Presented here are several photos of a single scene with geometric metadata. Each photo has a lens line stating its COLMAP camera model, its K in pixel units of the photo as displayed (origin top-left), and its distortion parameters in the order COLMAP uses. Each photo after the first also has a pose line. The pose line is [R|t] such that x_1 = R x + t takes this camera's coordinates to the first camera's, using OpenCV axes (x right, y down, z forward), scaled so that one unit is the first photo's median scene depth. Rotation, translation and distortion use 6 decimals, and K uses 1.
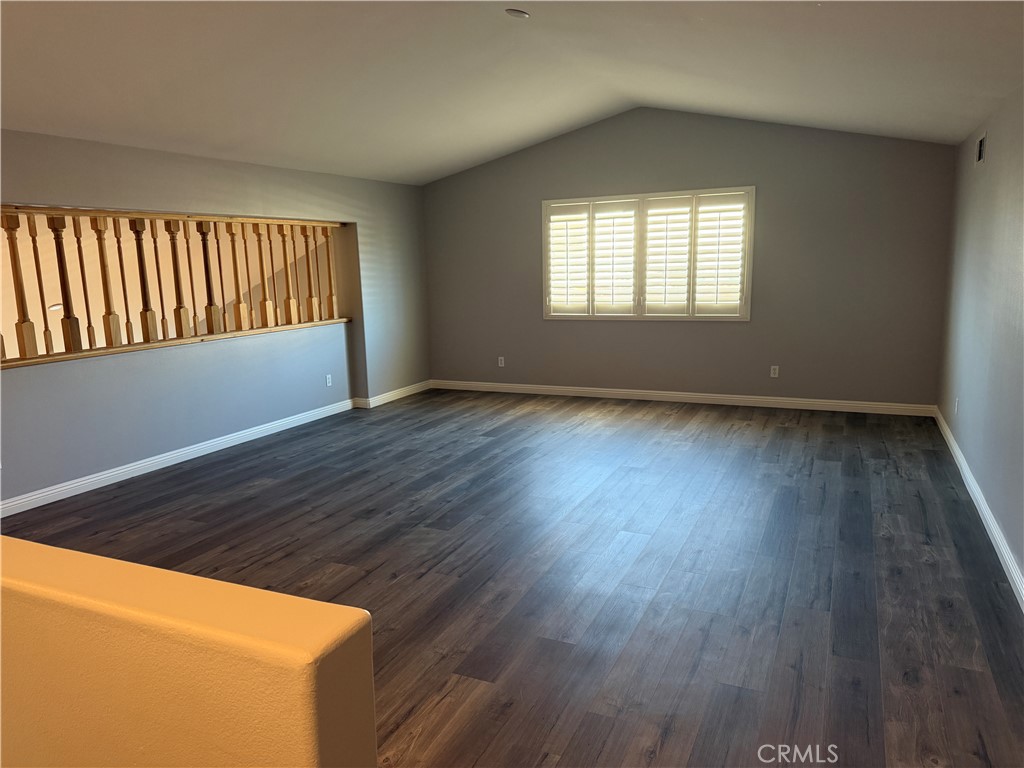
lens RADIAL K [[723.8, 0, 511.1], [0, 723.8, 384.8], [0, 0, 1]] dist [0.034549, -0.014987]
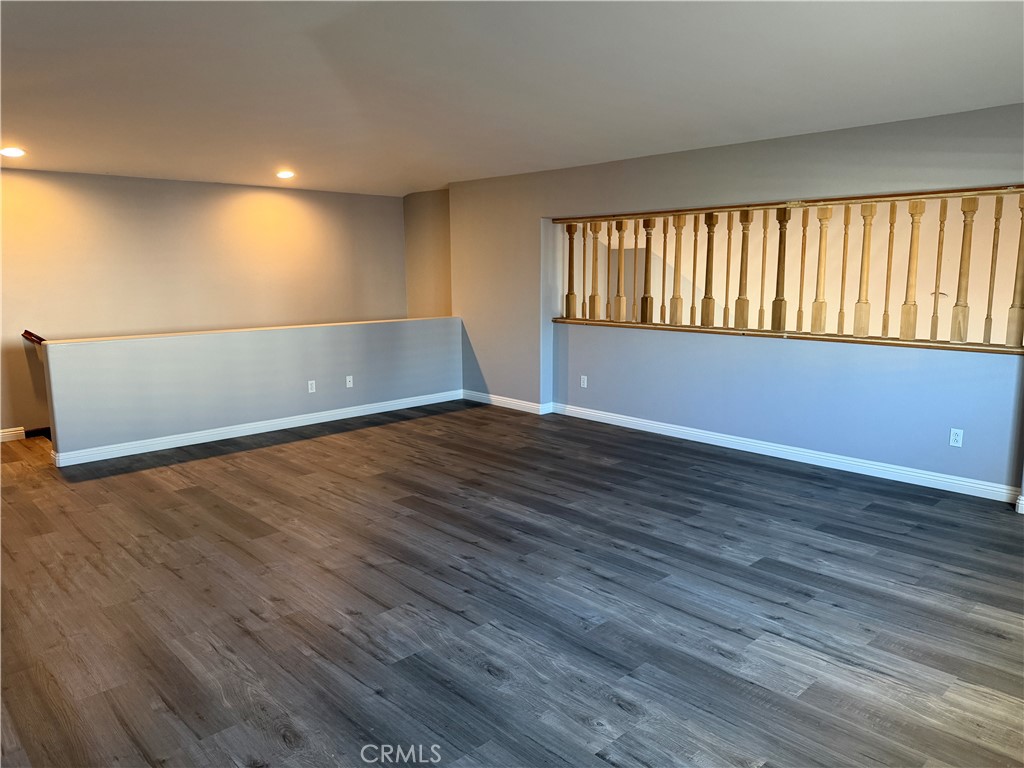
lens RADIAL K [[723.8, 0, 512.6], [0, 723.8, 374.9], [0, 0, 1]] dist [0.034549, -0.014987]
pose [[-0.363929, 0.175607, -0.914723, 0.625433], [-0.142853, 0.959924, 0.241120, -0.211949], [0.920407, 0.218422, -0.324258, 1.113270]]
